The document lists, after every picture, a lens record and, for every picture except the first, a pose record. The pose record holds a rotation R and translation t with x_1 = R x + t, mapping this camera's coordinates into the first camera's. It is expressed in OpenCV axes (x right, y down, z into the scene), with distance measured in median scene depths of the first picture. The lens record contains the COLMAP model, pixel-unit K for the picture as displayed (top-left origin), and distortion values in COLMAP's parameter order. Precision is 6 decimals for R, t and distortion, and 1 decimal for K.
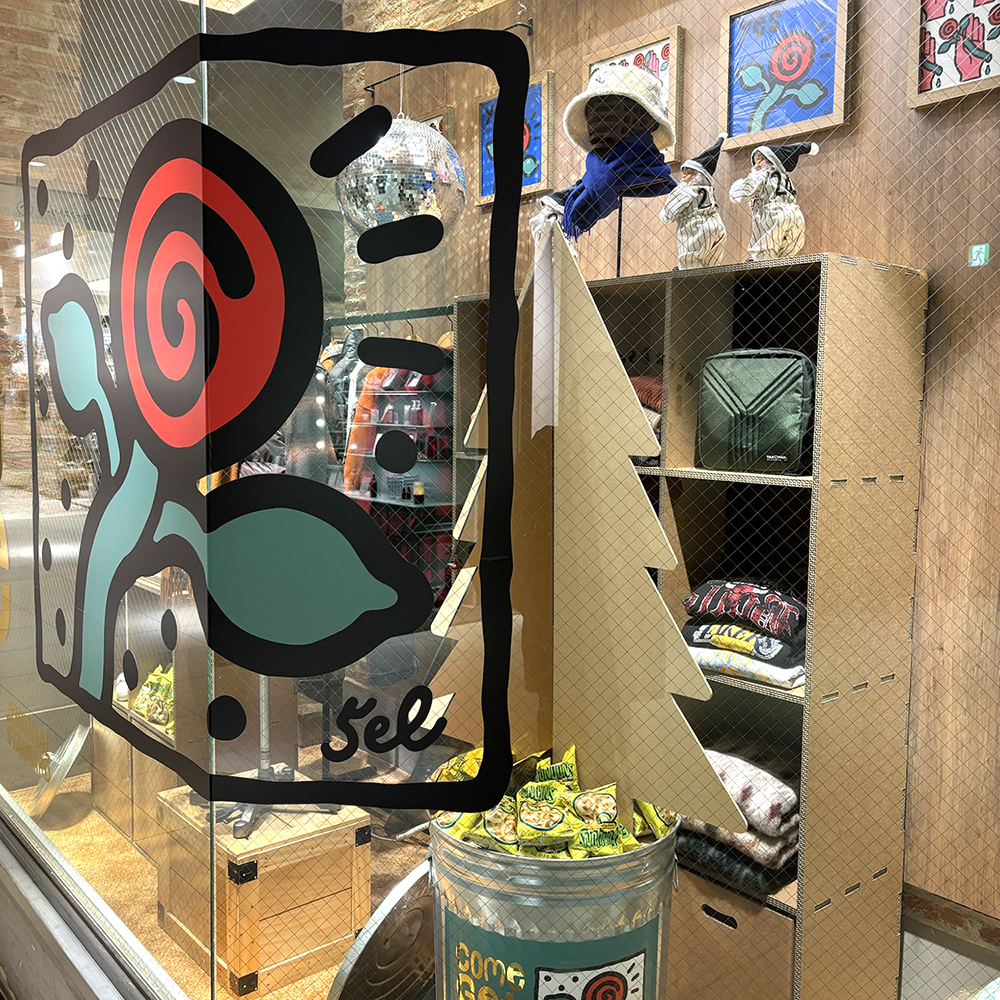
lens RADIAL K [[1014.5, 0, 500.0], [0, 1014.5, 497.5], [0, 0, 1]] dist [0.026410, 0.000000]
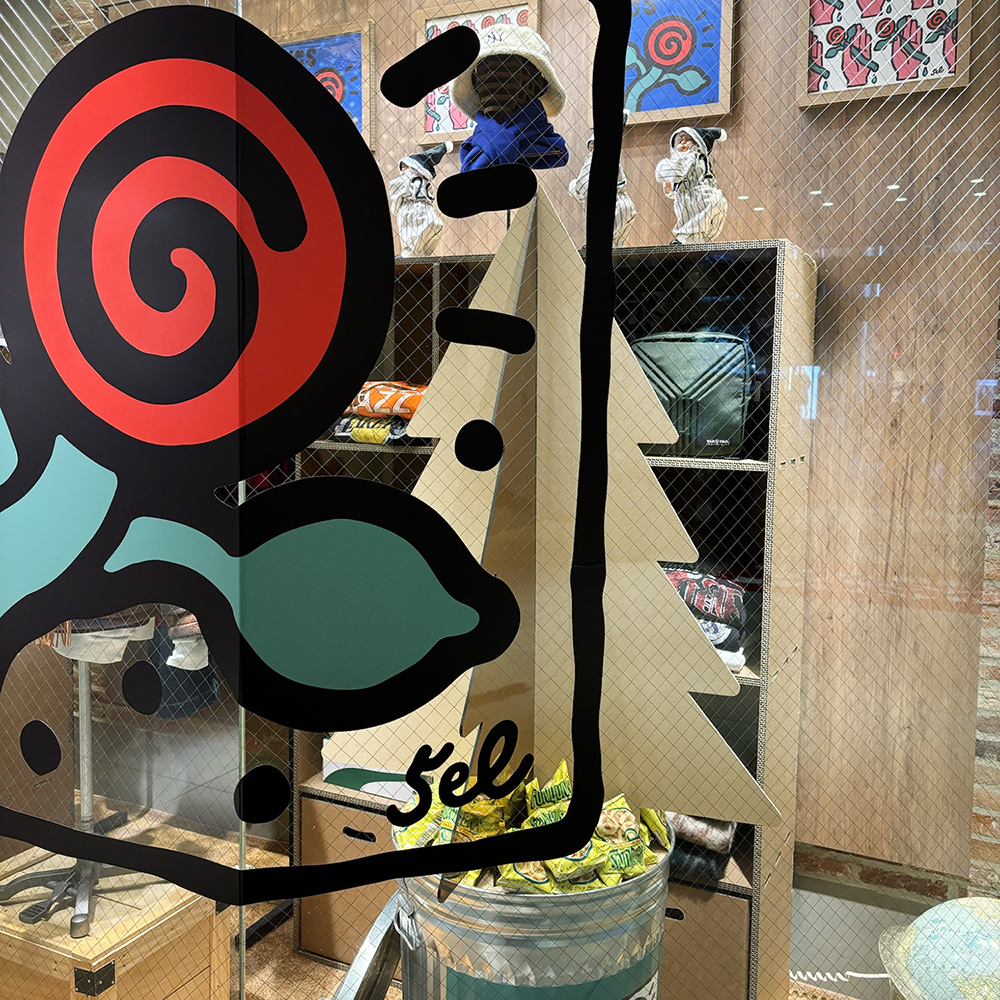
lens RADIAL K [[1014.5, 0, 501.2], [0, 1014.5, 479.6], [0, 0, 1]] dist [0.026410, 0.000000]
pose [[0.913363, -0.034195, 0.405708, -0.324331], [0.033237, 0.999403, 0.009410, -0.018460], [-0.405787, 0.004890, 0.913954, 0.173502]]
